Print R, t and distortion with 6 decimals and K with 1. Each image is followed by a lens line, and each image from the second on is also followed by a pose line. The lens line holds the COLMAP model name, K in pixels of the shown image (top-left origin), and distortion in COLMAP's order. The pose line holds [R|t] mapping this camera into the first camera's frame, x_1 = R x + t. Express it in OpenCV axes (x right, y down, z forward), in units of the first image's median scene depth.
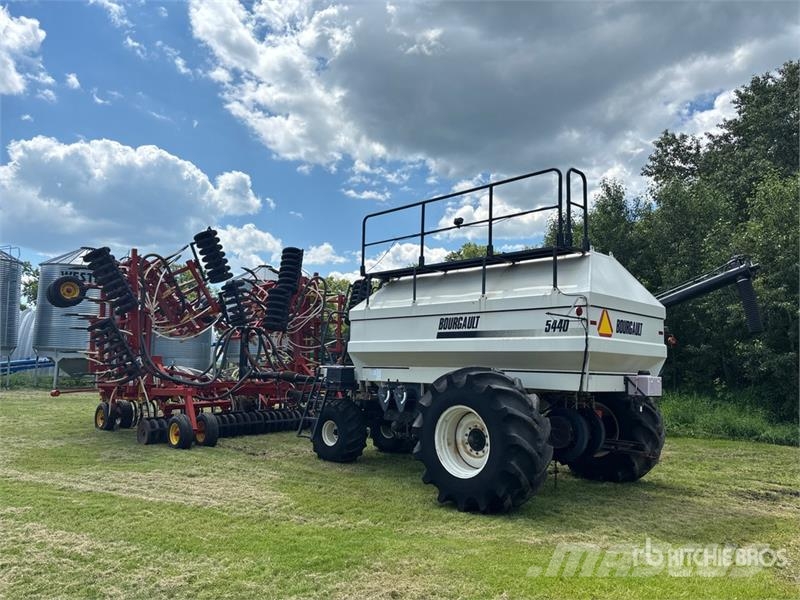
lens RADIAL K [[608.1, 0, 400.0], [0, 608.1, 300.0], [0, 0, 1]] dist [0.055352, -0.084692]
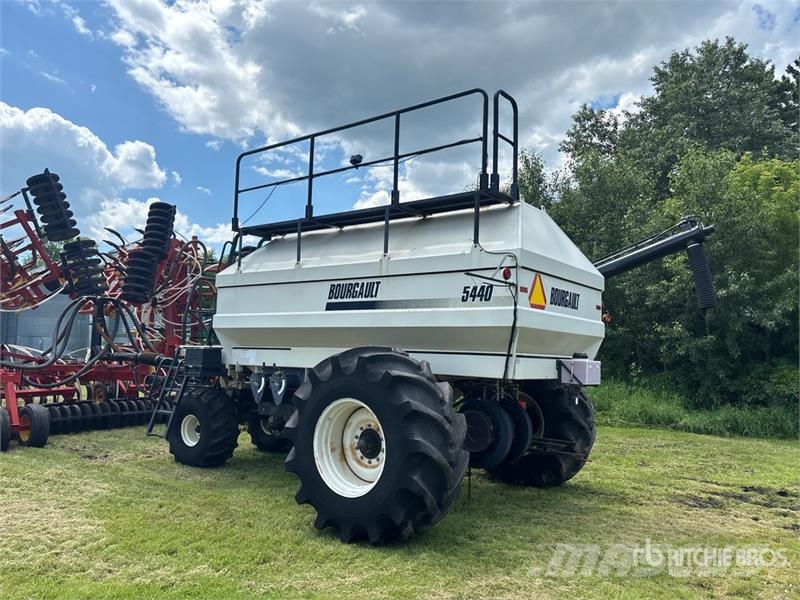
lens RADIAL K [[608.1, 0, 400.0], [0, 608.1, 300.0], [0, 0, 1]] dist [0.055352, -0.084692]
pose [[0.989570, 0.019168, 0.142772, 0.041087], [-0.023062, 0.999404, 0.025669, 0.025978], [-0.142195, -0.028694, 0.989423, 0.203610]]
